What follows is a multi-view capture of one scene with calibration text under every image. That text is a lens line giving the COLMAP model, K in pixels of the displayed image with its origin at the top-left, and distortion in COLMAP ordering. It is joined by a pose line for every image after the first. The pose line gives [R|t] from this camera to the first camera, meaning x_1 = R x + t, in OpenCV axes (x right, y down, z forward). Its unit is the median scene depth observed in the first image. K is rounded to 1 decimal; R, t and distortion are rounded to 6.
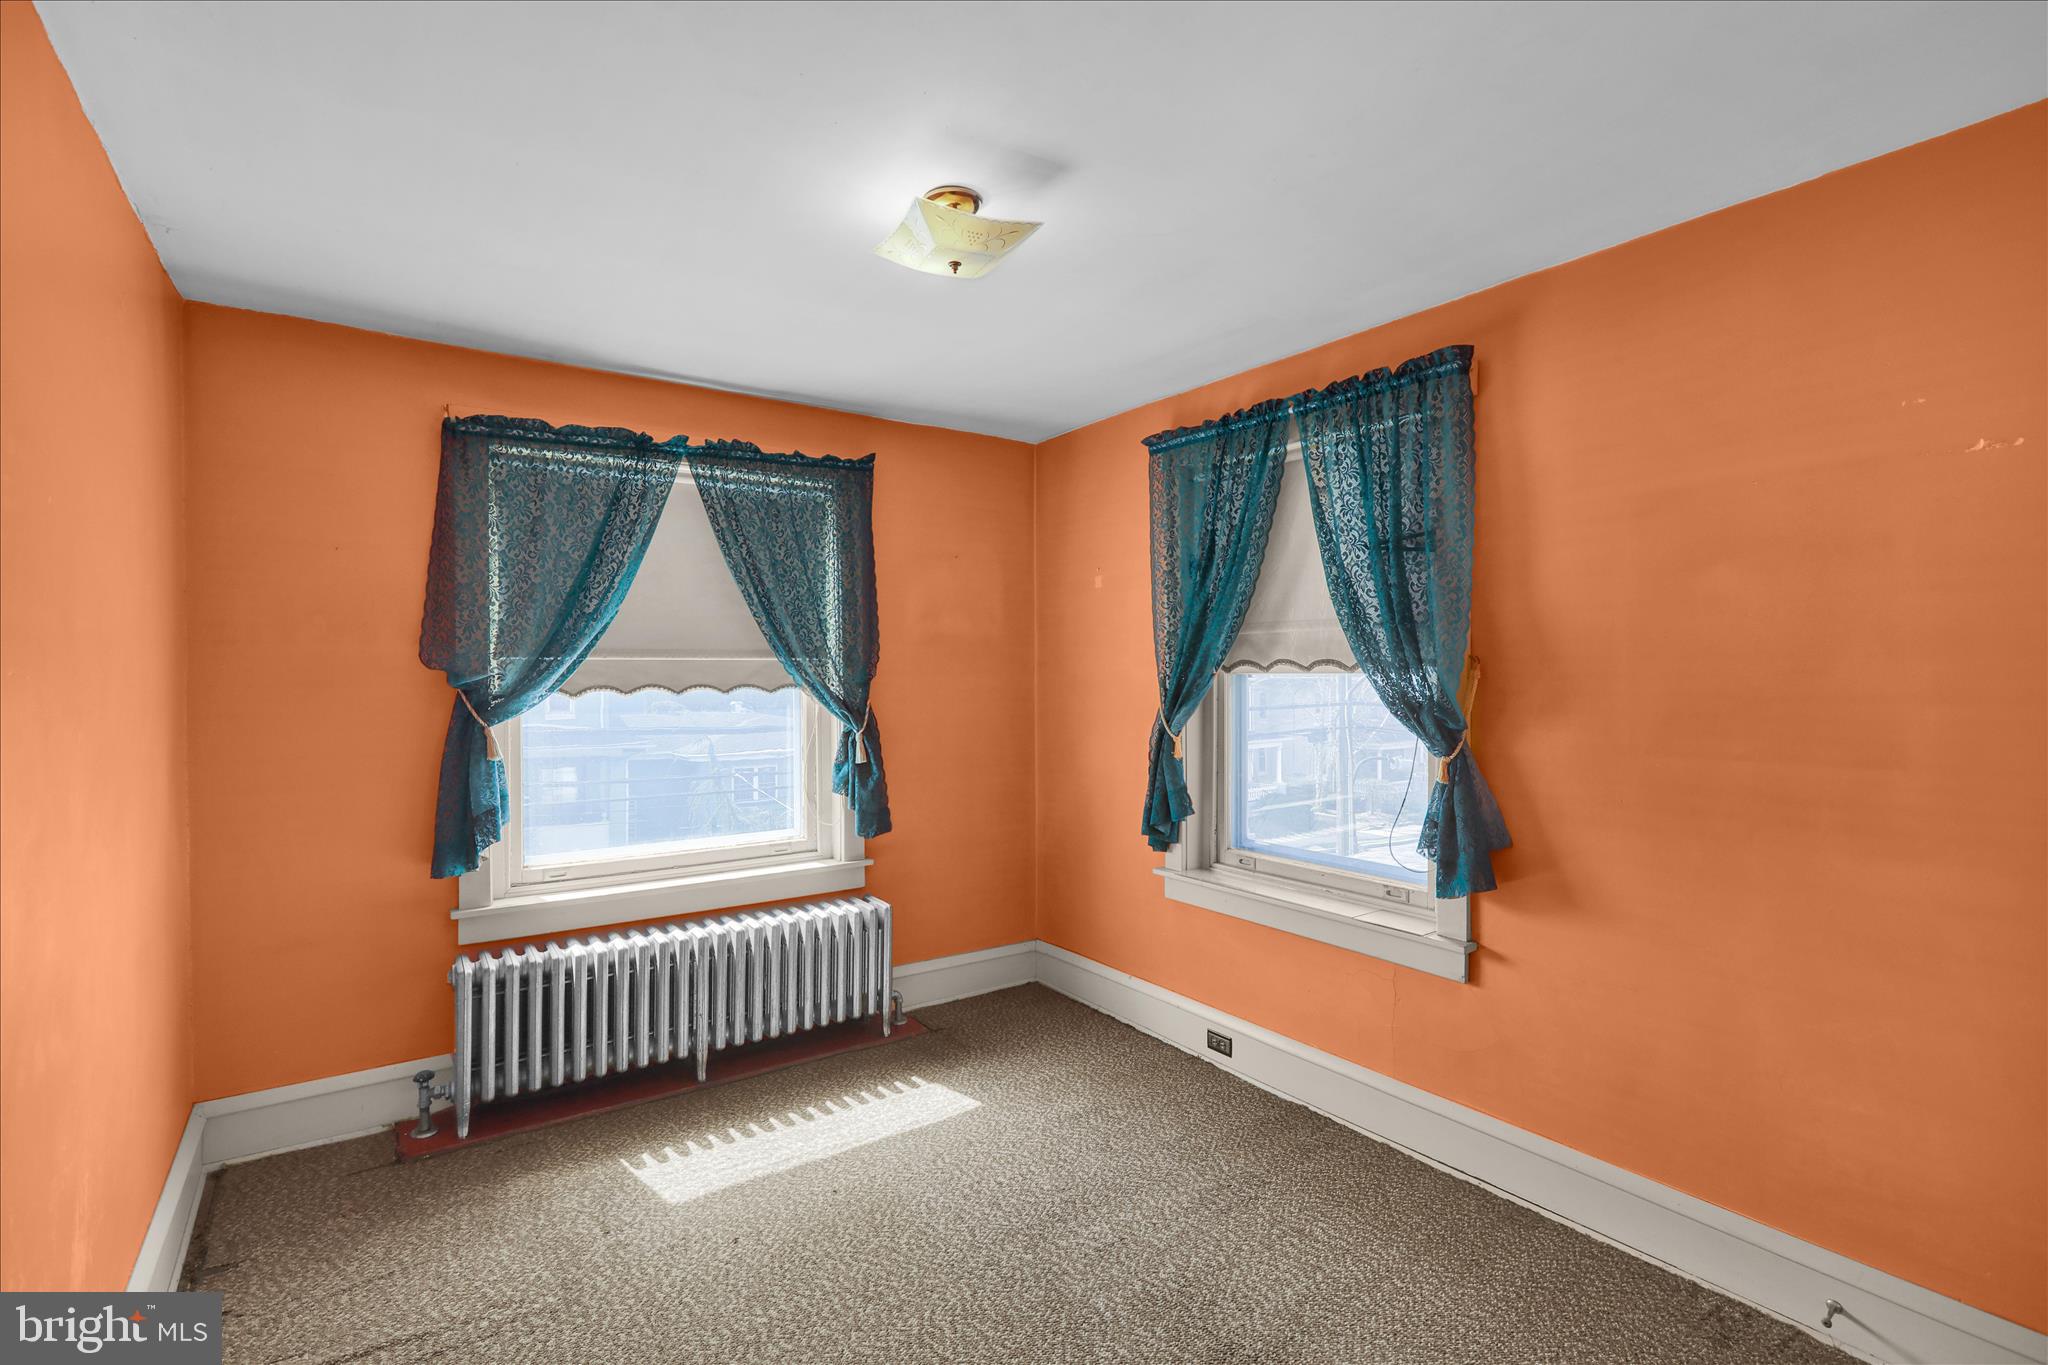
lens RADIAL K [[953.4, 0, 1030.7], [0, 953.4, 683.0], [0, 0, 1]] dist [-0.002150, -0.000048]
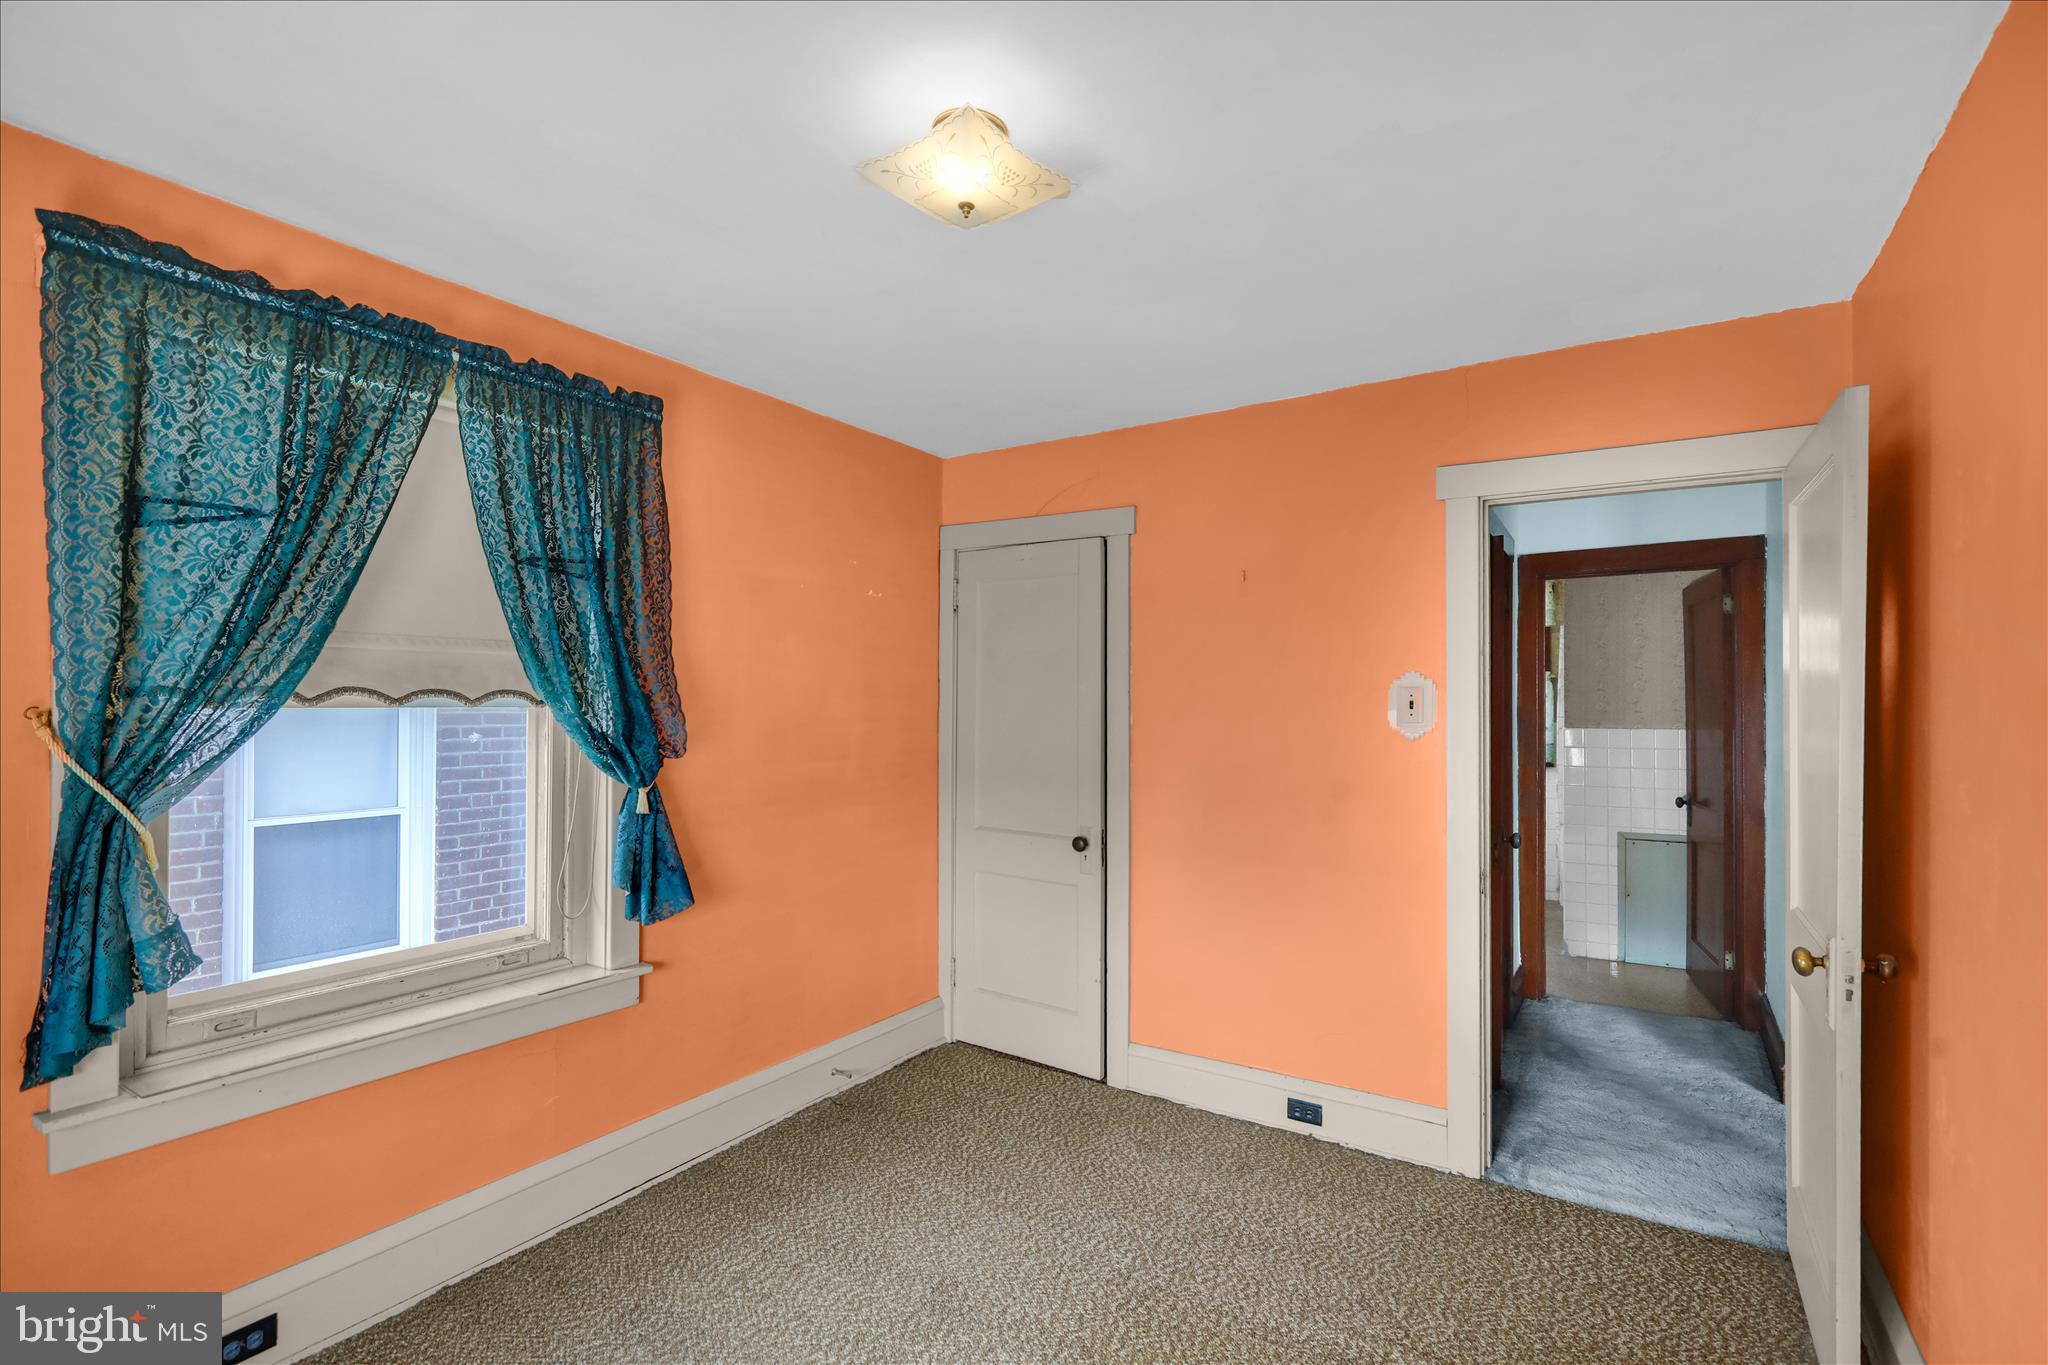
lens RADIAL K [[959.7, 0, 1025.1], [0, 959.7, 692.0], [0, 0, 1]] dist [0.000430, 0.000496]
pose [[-0.377386, 0.005925, 0.926037, -0.608443], [0.006045, 0.999974, -0.003935, -0.017377], [-0.926036, 0.004113, -0.377412, 0.897018]]
